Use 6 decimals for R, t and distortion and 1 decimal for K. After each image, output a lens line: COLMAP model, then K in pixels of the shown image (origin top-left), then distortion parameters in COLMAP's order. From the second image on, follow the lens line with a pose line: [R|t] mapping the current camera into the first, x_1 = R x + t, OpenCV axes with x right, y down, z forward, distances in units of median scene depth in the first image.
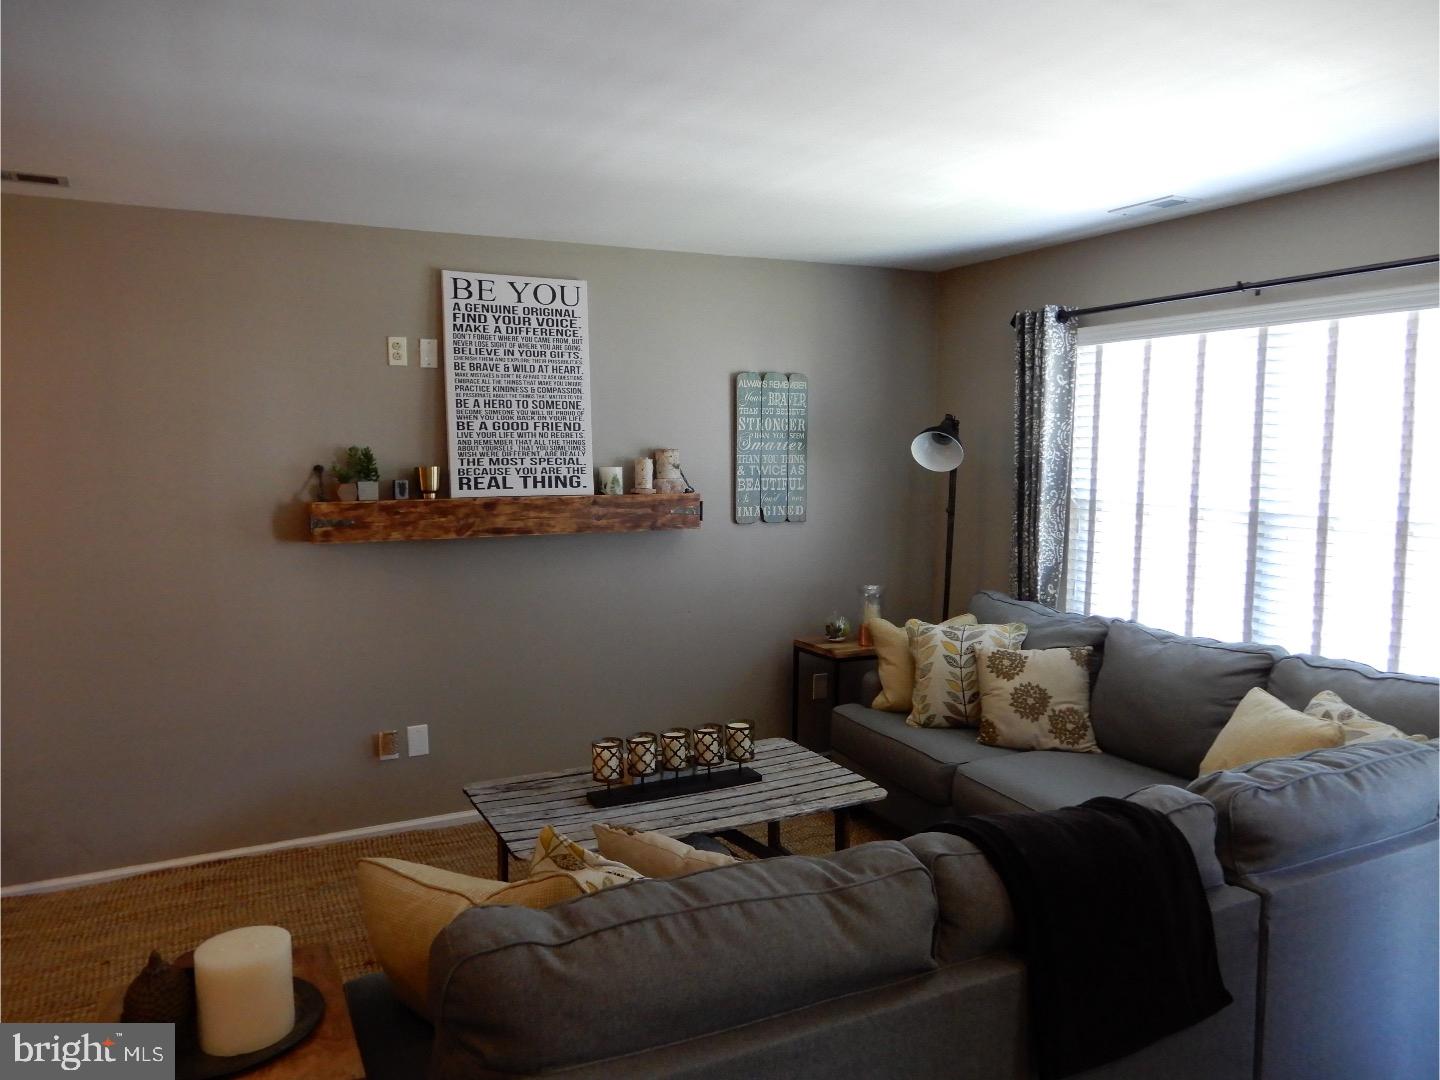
lens RADIAL K [[1030.3, 0, 716.5], [0, 1030.3, 533.0], [0, 0, 1]] dist [0.007633, -0.002707]
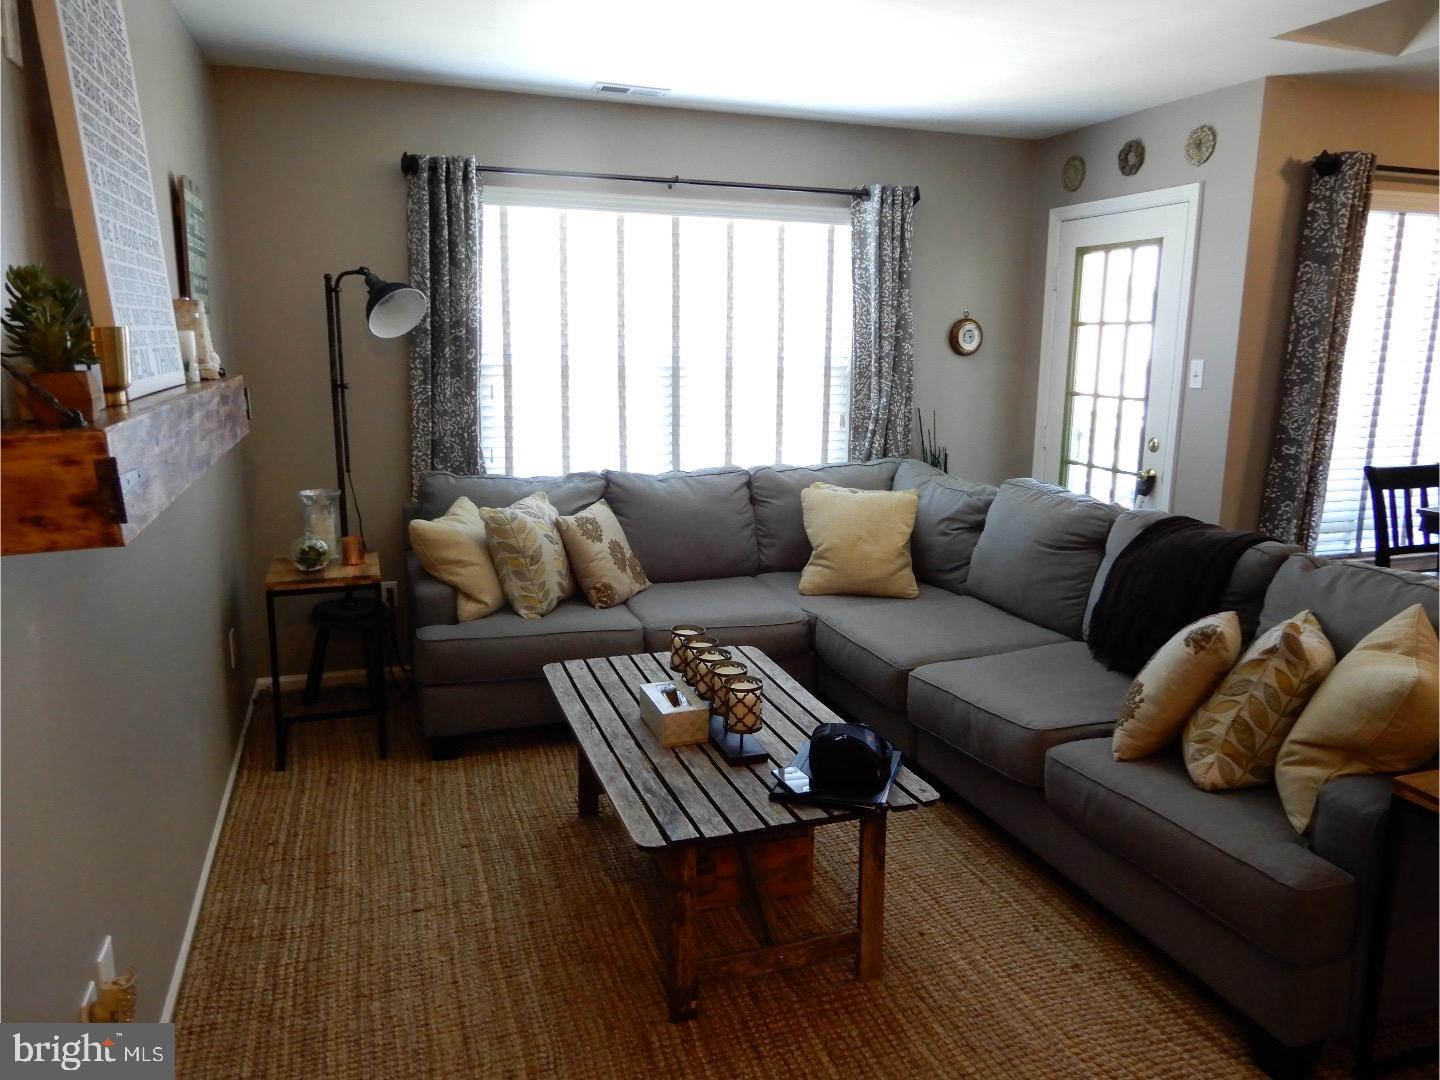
lens RADIAL K [[1030.3, 0, 724.4], [0, 1030.3, 539.3], [0, 0, 1]] dist [0.007633, -0.002707]
pose [[0.129649, -0.199934, 0.971194, -0.660428], [0.070414, 0.978844, 0.192110, -0.046170], [-0.989057, 0.043479, 0.140985, 0.689830]]
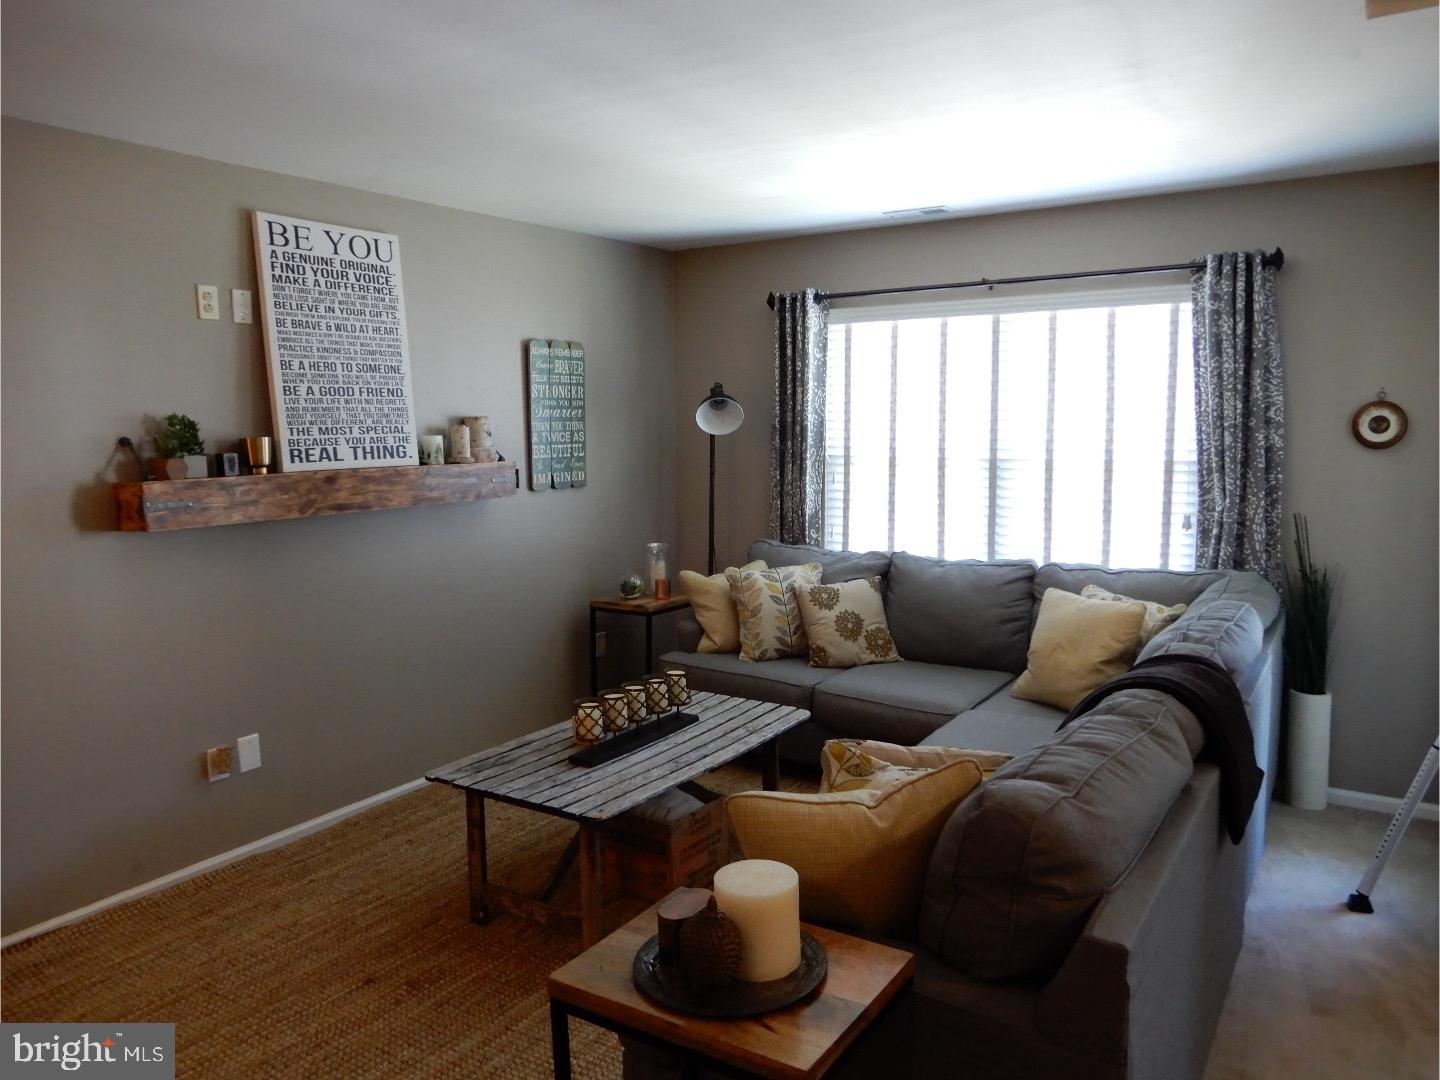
lens RADIAL K [[1030.3, 0, 721.9], [0, 1030.3, 532.0], [0, 0, 1]] dist [0.007633, -0.002707]
pose [[0.865032, -0.065156, 0.497469, -0.374250], [0.054360, 0.997866, 0.036172, 0.005224], [-0.498764, -0.004247, 0.866728, 0.046979]]
